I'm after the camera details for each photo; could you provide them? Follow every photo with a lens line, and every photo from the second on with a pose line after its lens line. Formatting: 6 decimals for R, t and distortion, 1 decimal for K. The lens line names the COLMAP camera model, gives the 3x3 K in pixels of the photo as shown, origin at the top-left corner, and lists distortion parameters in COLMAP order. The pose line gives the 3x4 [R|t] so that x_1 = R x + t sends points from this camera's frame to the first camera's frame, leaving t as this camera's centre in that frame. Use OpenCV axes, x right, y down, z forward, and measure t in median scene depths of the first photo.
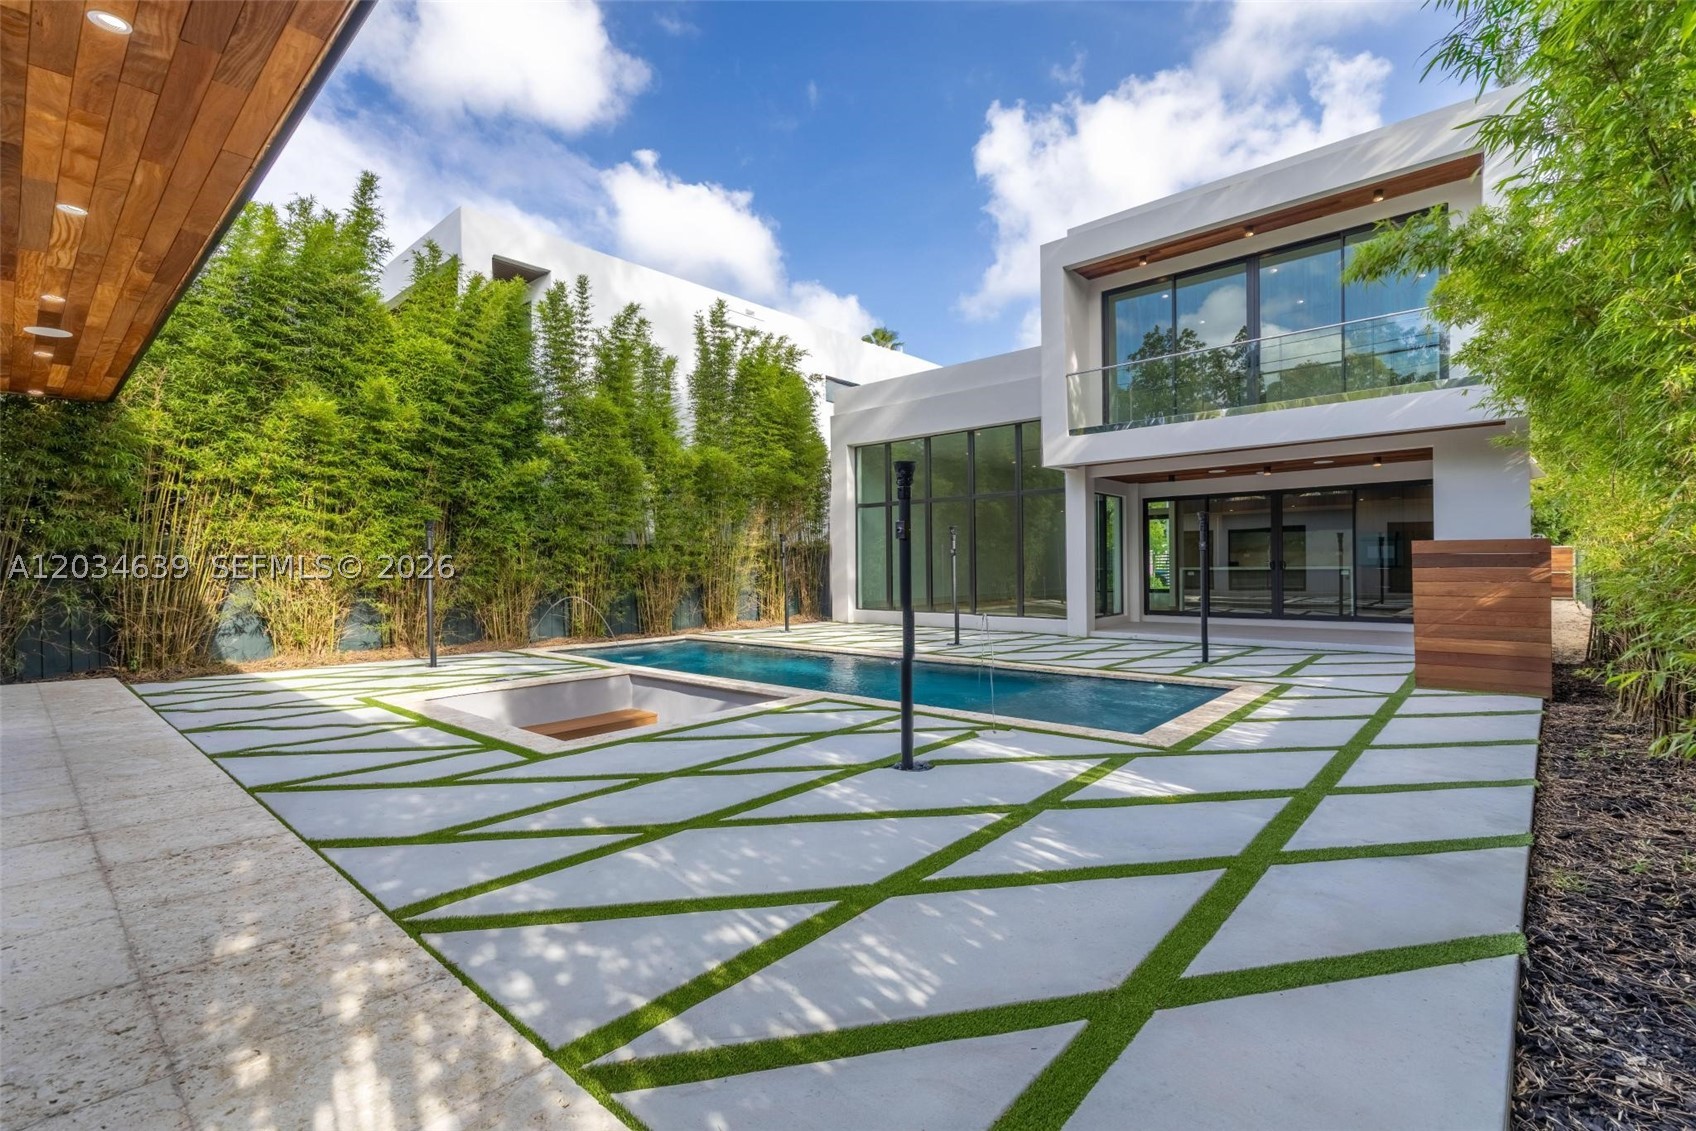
lens RADIAL K [[755.8, 0, 835.5], [0, 755.8, 547.1], [0, 0, 1]] dist [-0.000761, 0.000101]
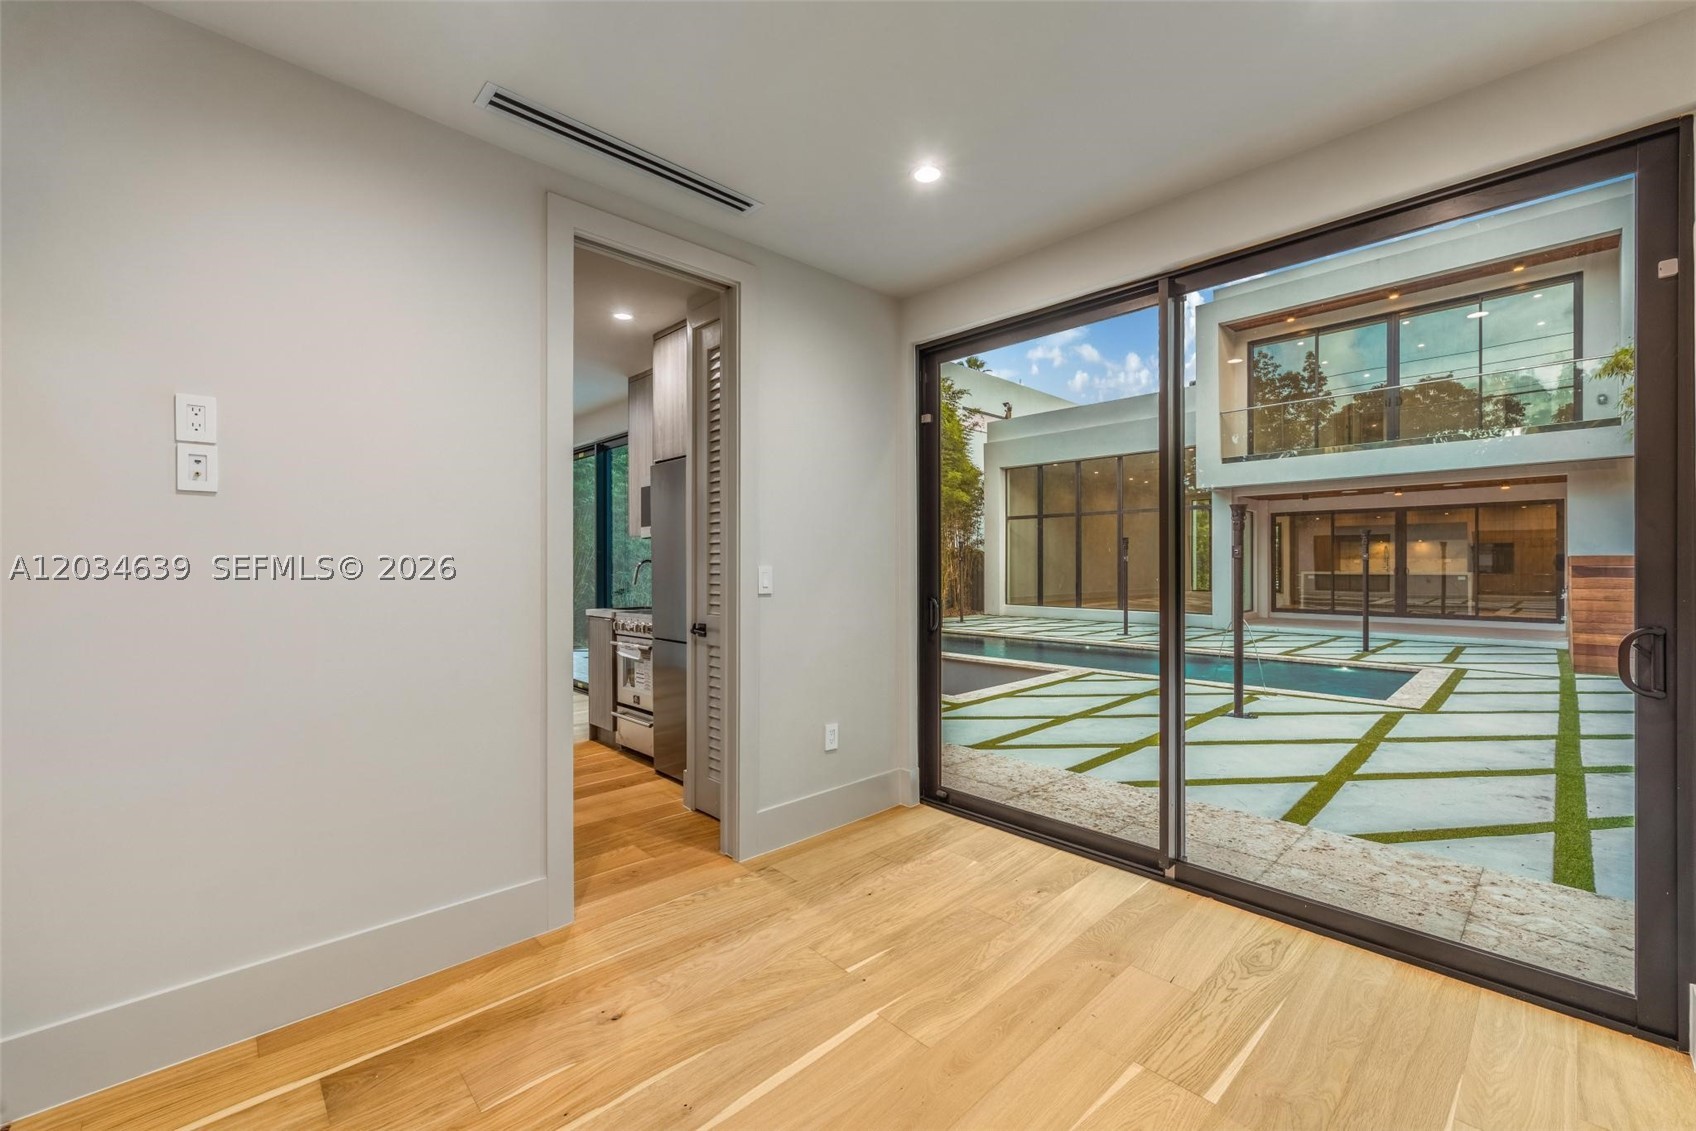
lens RADIAL K [[678.4, 0, 841.0], [0, 678.4, 564.2], [0, 0, 1]] dist [0.002784, 0.000048]
pose [[0.997230, 0.009079, -0.073817, -0.201528], [-0.007172, 0.999634, 0.026066, -0.009845], [0.074027, -0.025464, 0.996931, -0.121671]]
